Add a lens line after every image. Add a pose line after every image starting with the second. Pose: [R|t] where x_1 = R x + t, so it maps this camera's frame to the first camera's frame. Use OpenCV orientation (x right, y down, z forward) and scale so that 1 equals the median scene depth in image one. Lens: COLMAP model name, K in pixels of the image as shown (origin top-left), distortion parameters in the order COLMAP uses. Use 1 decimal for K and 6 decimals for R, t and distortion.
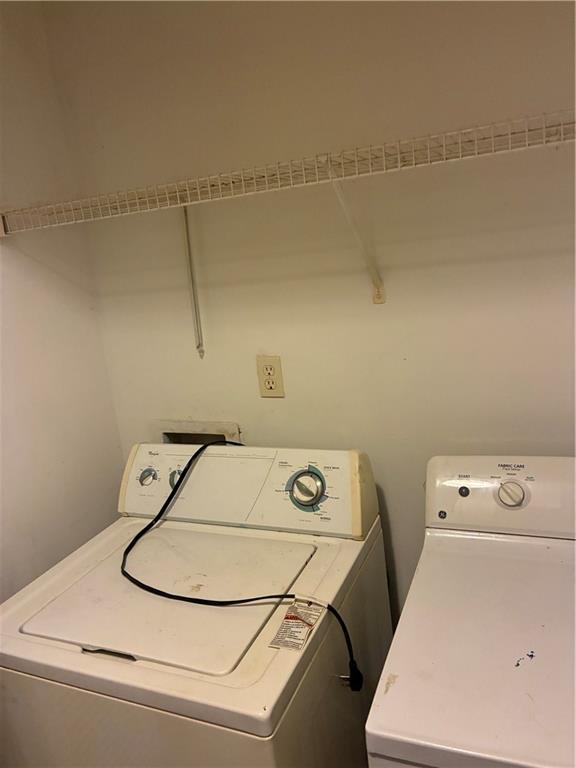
lens RADIAL K [[569.1, 0, 289.4], [0, 569.1, 371.4], [0, 0, 1]] dist [0.020268, -0.000578]
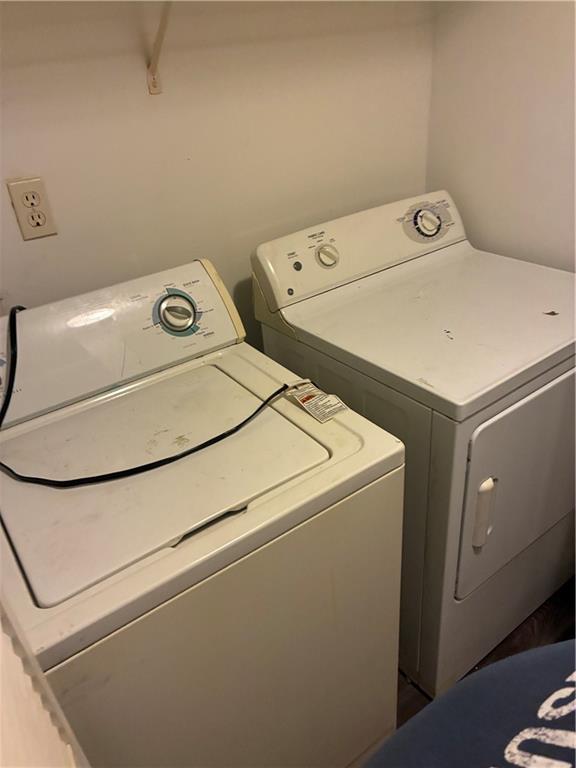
lens RADIAL K [[569.1, 0, 289.4], [0, 569.1, 371.4], [0, 0, 1]] dist [0.020268, -0.000578]
pose [[0.533884, -0.364625, 0.762900, -0.588314], [0.195259, 0.931023, 0.308335, 0.049103], [-0.822704, -0.015652, 0.568254, 0.339896]]
